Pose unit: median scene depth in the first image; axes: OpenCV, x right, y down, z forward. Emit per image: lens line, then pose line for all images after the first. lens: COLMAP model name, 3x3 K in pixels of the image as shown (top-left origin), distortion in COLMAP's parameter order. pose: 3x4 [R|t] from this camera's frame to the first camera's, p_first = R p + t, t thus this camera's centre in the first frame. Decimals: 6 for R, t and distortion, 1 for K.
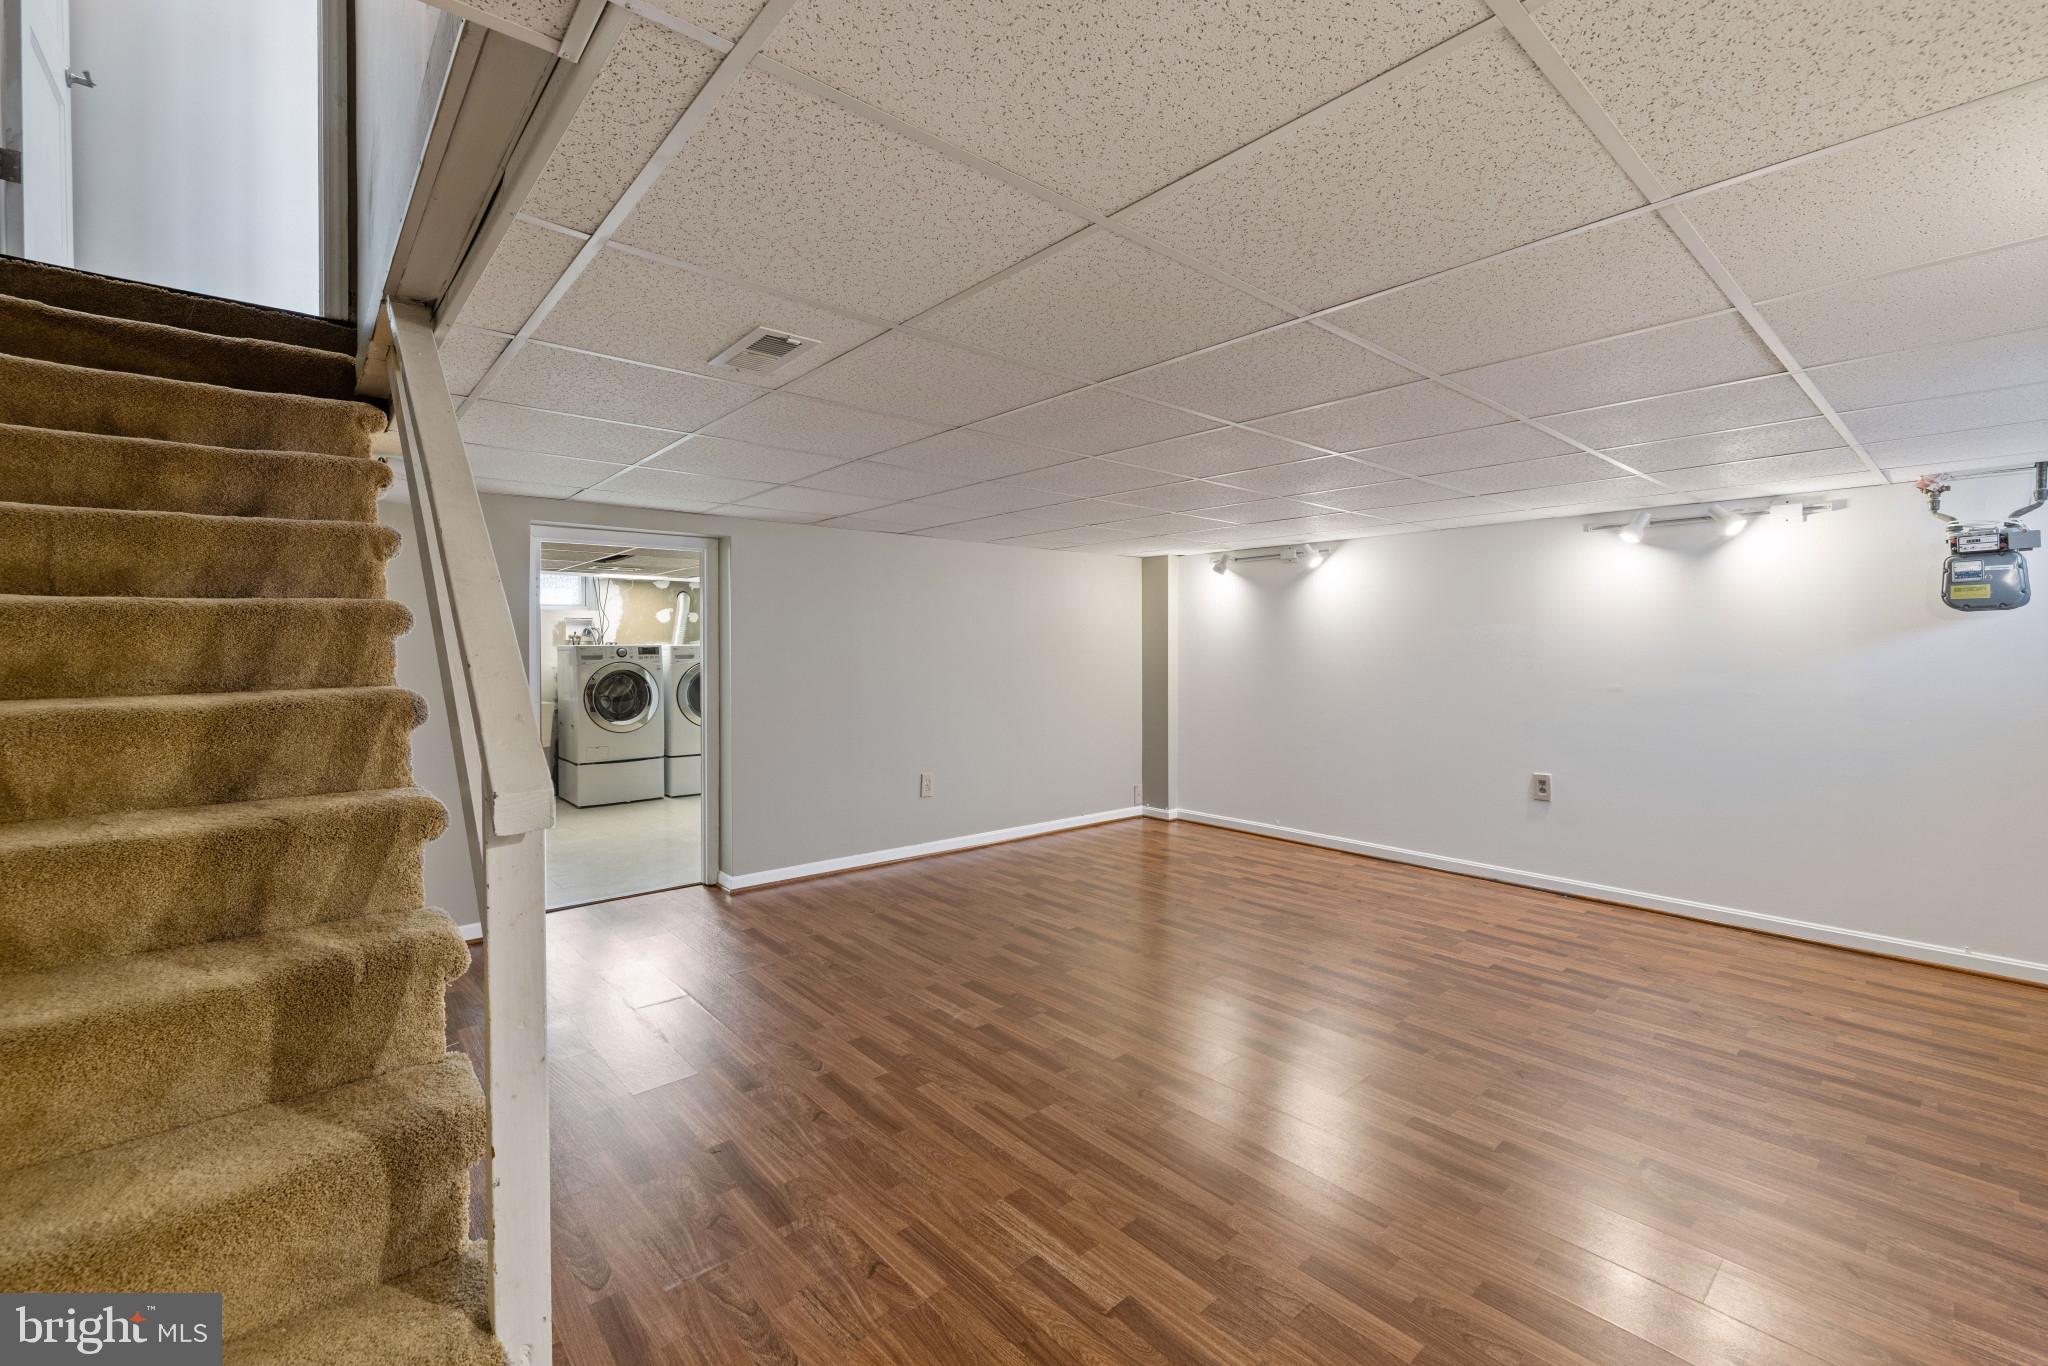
lens RADIAL K [[866.9, 0, 1013.0], [0, 866.9, 661.5], [0, 0, 1]] dist [-0.000709, -0.000074]
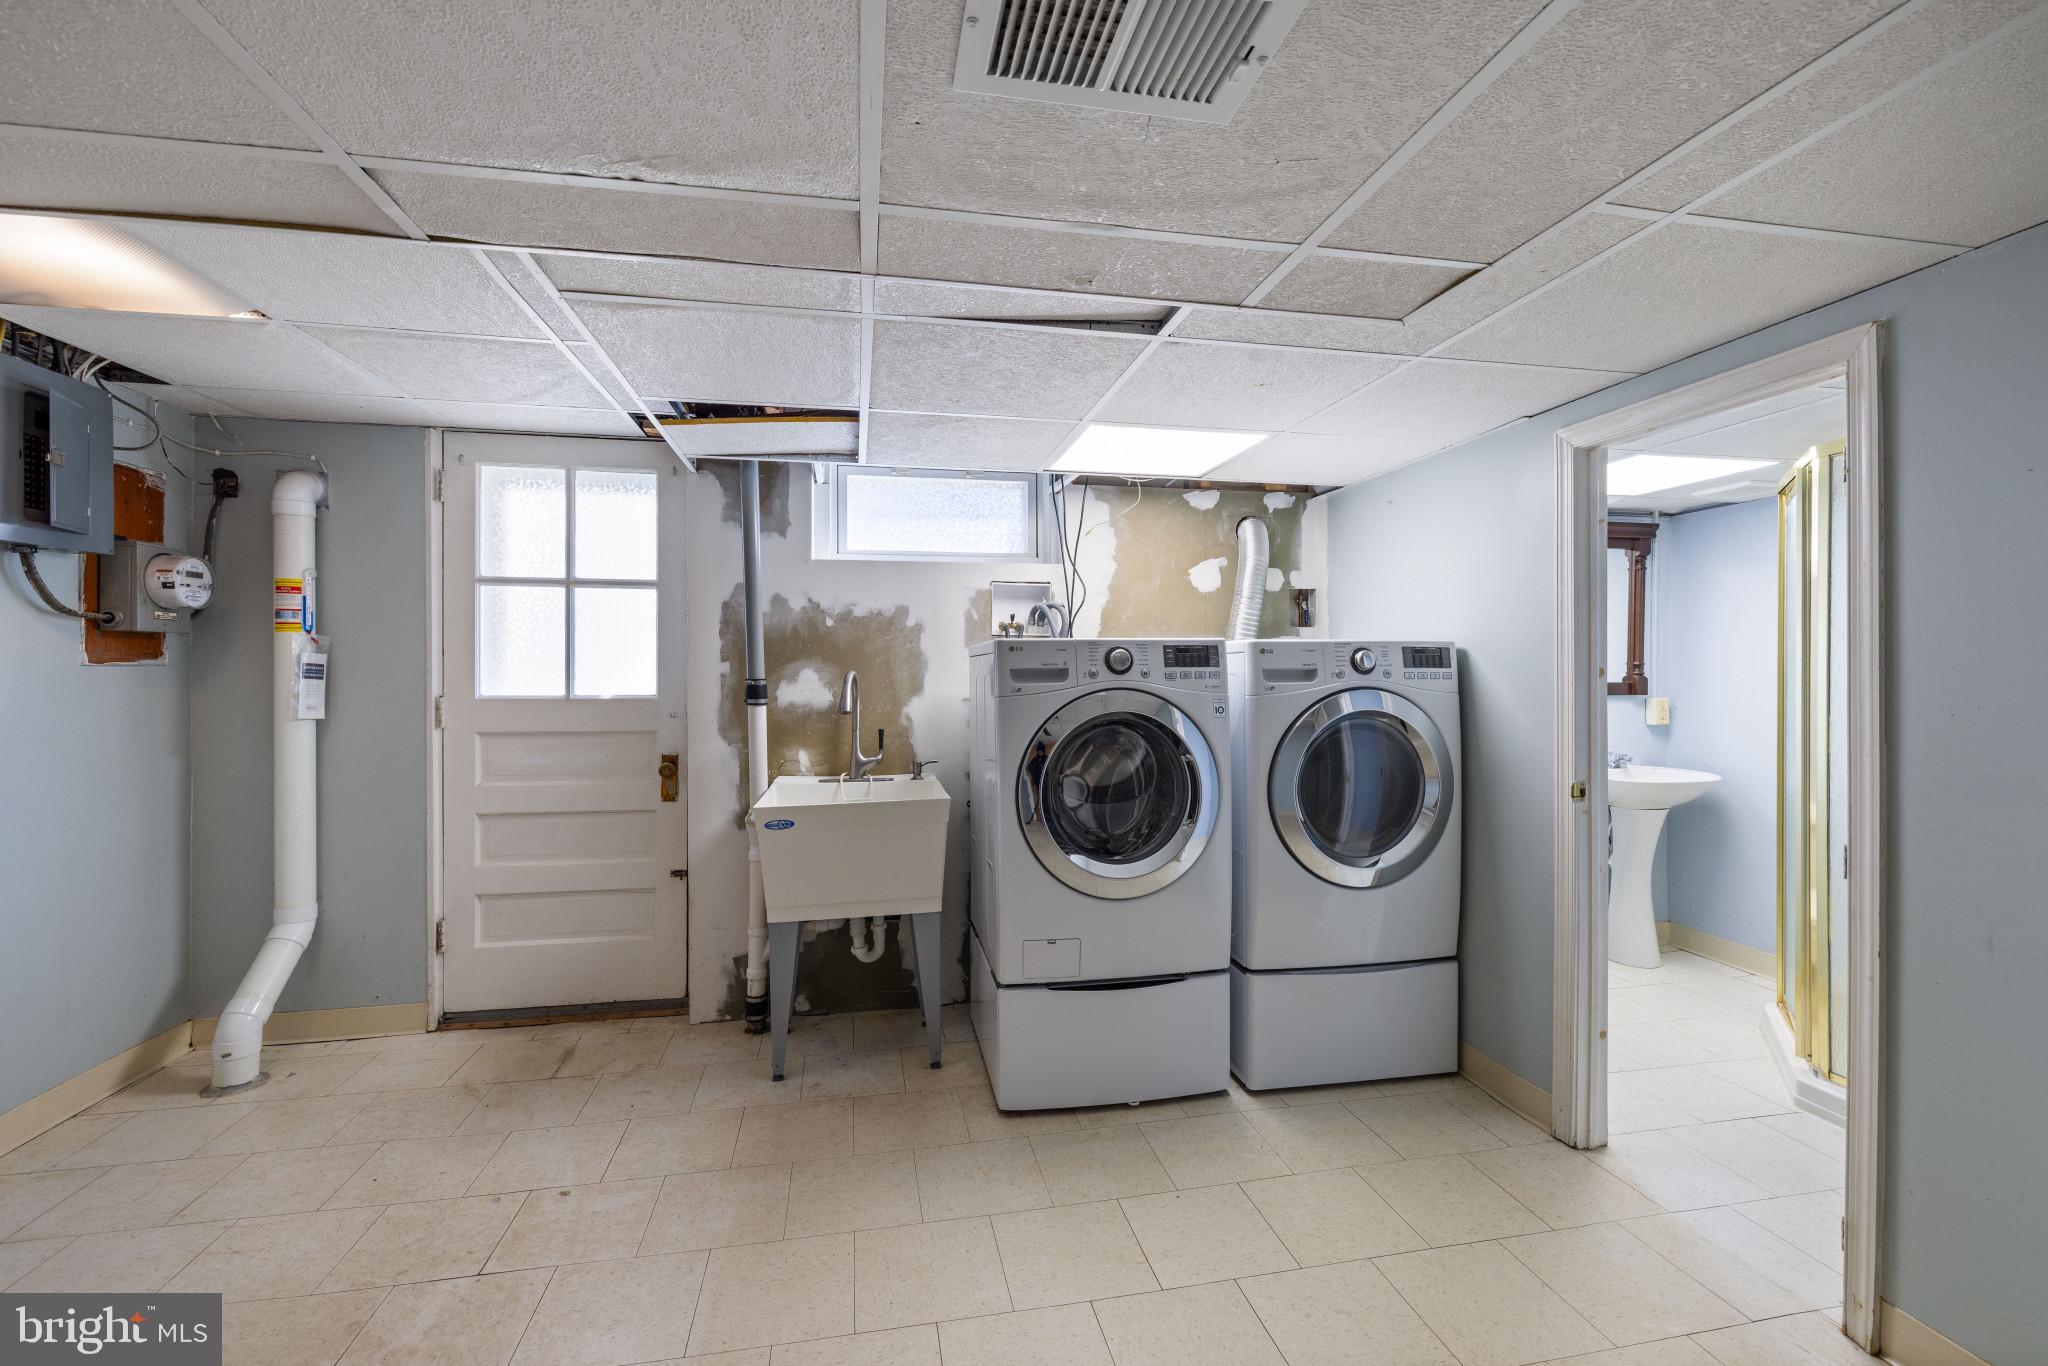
lens RADIAL K [[866.9, 0, 1013.0], [0, 866.9, 661.5], [0, 0, 1]] dist [-0.000709, -0.000074]
pose [[0.864722, -0.004780, -0.502228, -0.304718], [-0.008115, 0.999691, -0.023487, -0.001509], [0.502185, 0.024386, 0.864416, 0.660952]]
